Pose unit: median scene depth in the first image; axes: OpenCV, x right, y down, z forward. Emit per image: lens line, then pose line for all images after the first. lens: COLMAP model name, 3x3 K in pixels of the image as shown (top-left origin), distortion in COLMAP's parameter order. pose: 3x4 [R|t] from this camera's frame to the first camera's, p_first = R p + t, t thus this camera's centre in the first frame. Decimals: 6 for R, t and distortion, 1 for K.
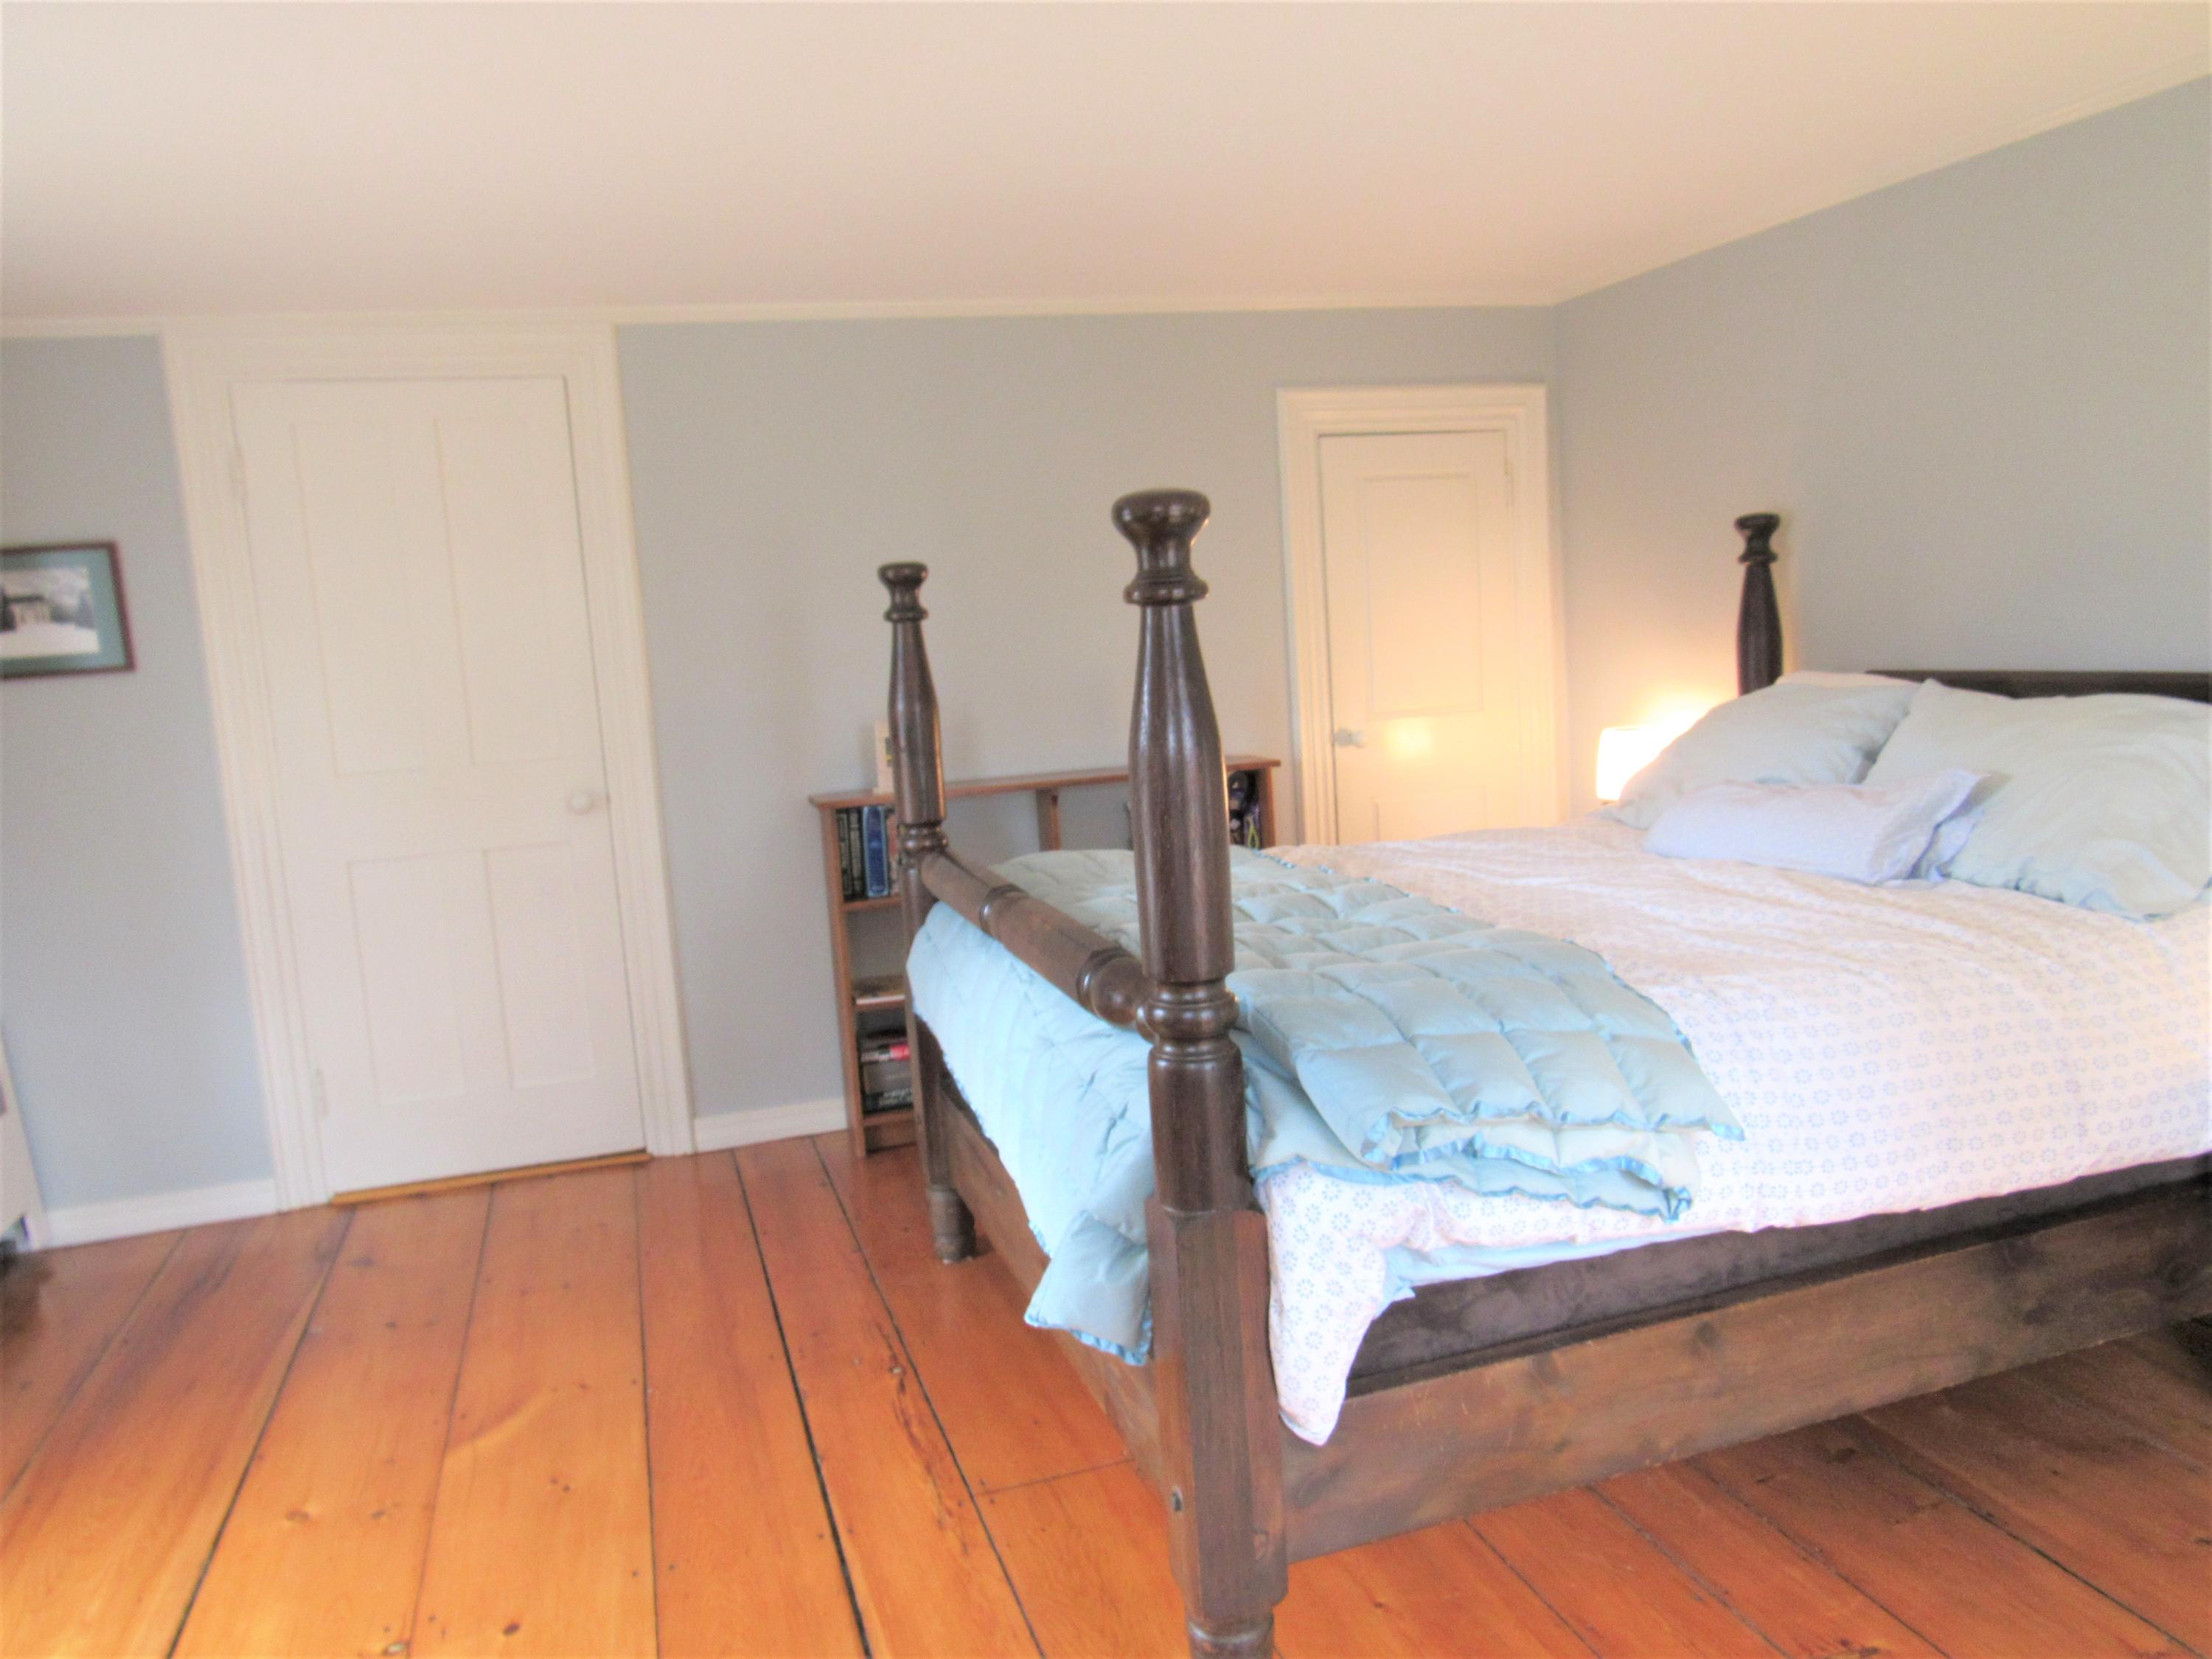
lens RADIAL K [[1590.0, 0, 1110.3], [0, 1590.0, 831.3], [0, 0, 1]] dist [-0.023580, -0.000177]
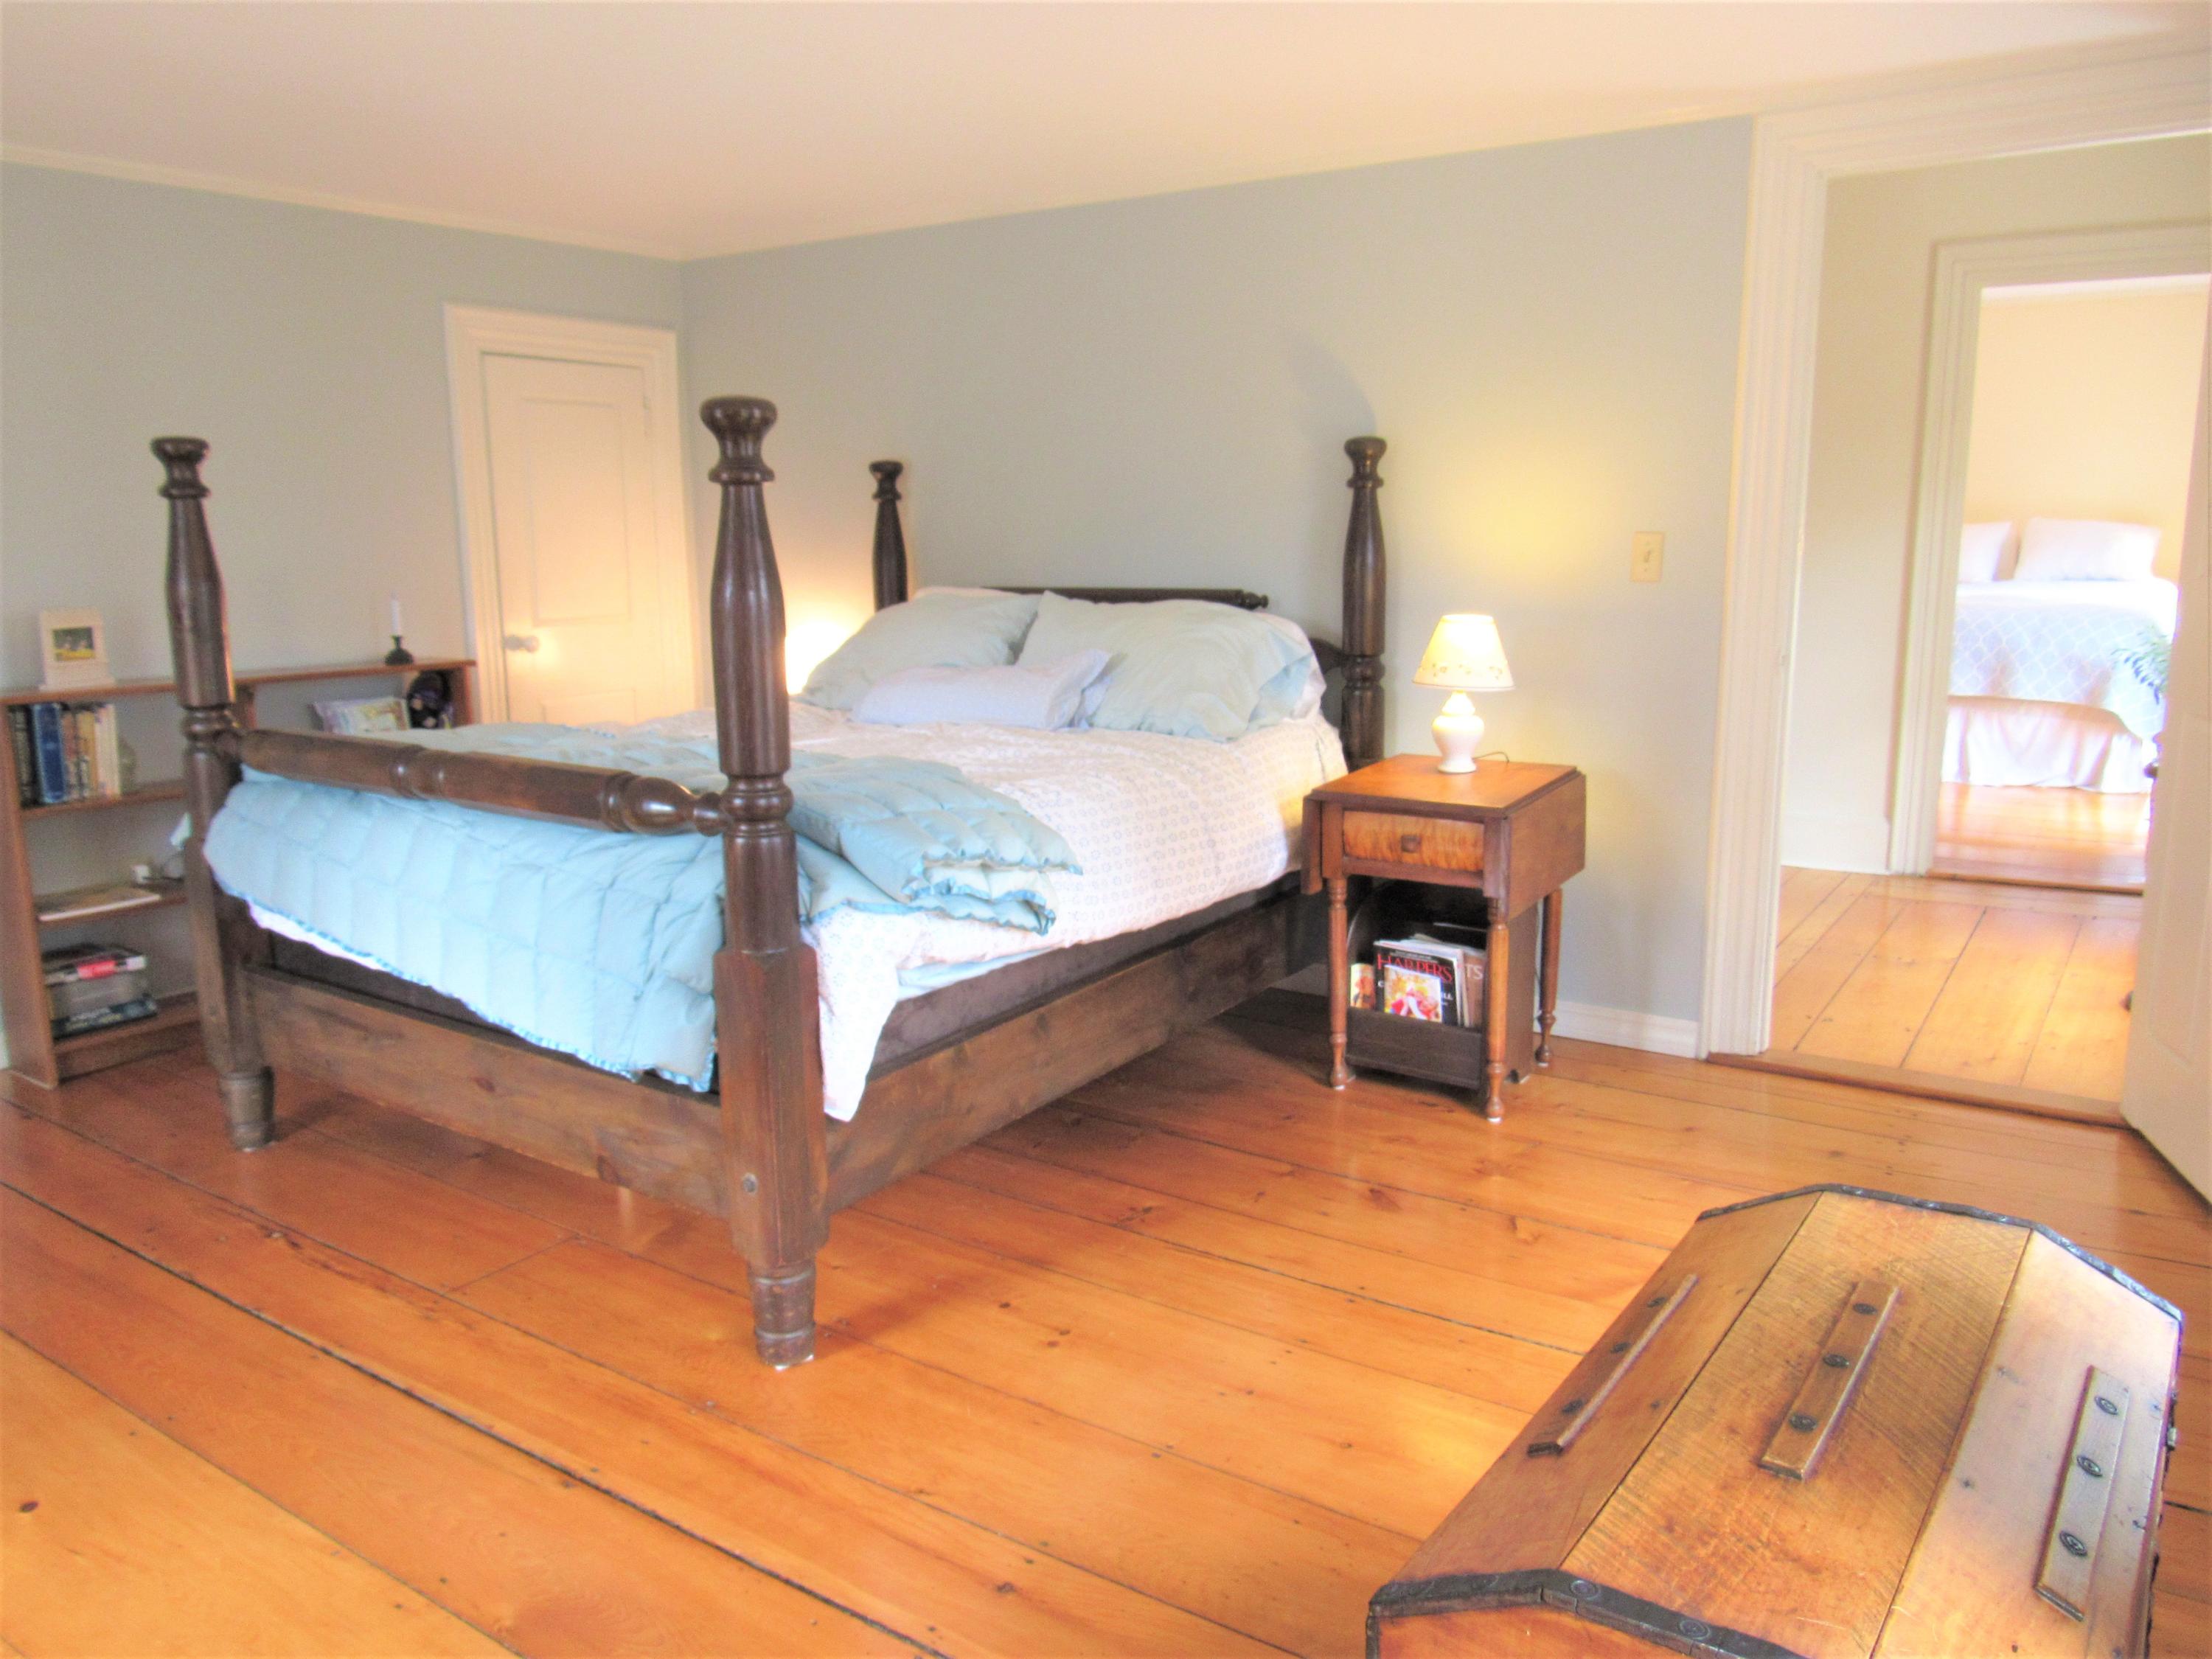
lens RADIAL K [[1590.0, 0, 1110.3], [0, 1590.0, 831.3], [0, 0, 1]] dist [-0.023580, -0.000177]
pose [[0.780179, -0.057907, 0.622870, -0.441774], [0.038586, 0.998265, 0.044476, 0.075139], [-0.624365, -0.010665, 0.781060, -0.165913]]
